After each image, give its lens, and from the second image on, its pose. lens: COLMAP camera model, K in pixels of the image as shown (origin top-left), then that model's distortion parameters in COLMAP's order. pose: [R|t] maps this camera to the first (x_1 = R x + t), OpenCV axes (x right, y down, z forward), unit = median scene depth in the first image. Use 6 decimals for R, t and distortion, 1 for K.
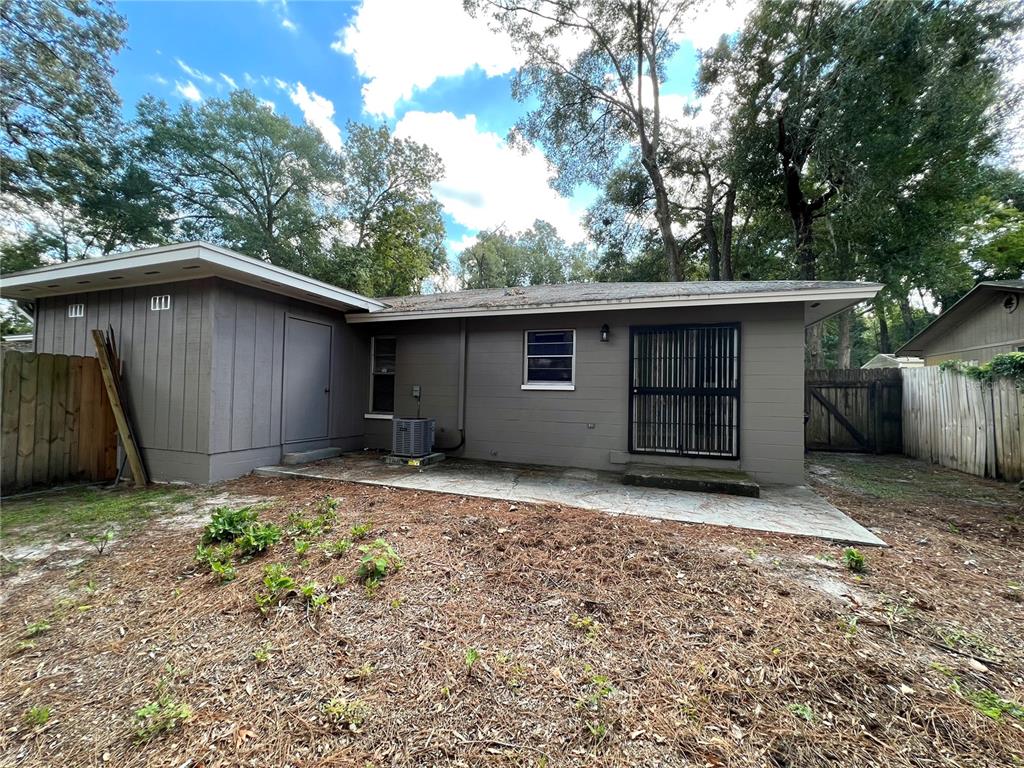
lens RADIAL K [[412.1, 0, 512.0], [0, 412.1, 384.0], [0, 0, 1]] dist [0.000412, 0.000098]
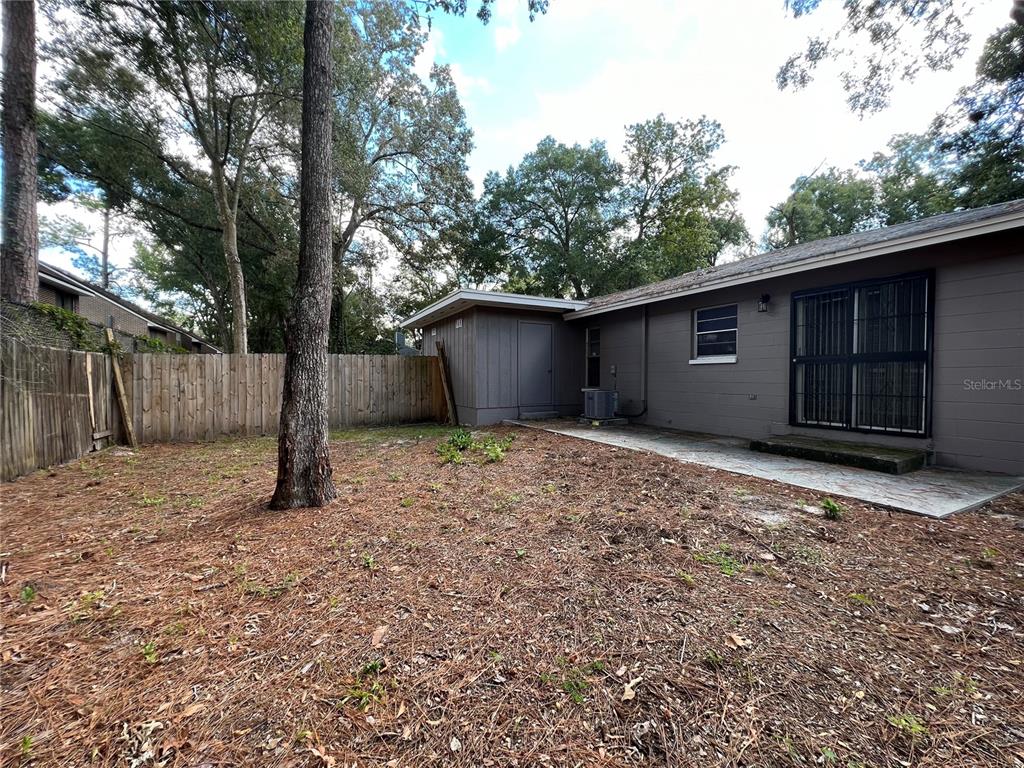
lens RADIAL K [[412.1, 0, 512.0], [0, 412.1, 384.0], [0, 0, 1]] dist [0.000412, 0.000098]
pose [[0.742957, -0.009832, -0.669267, 0.383832], [0.034437, 0.999129, 0.023550, 0.022431], [0.668453, -0.040544, 0.742649, -0.130149]]
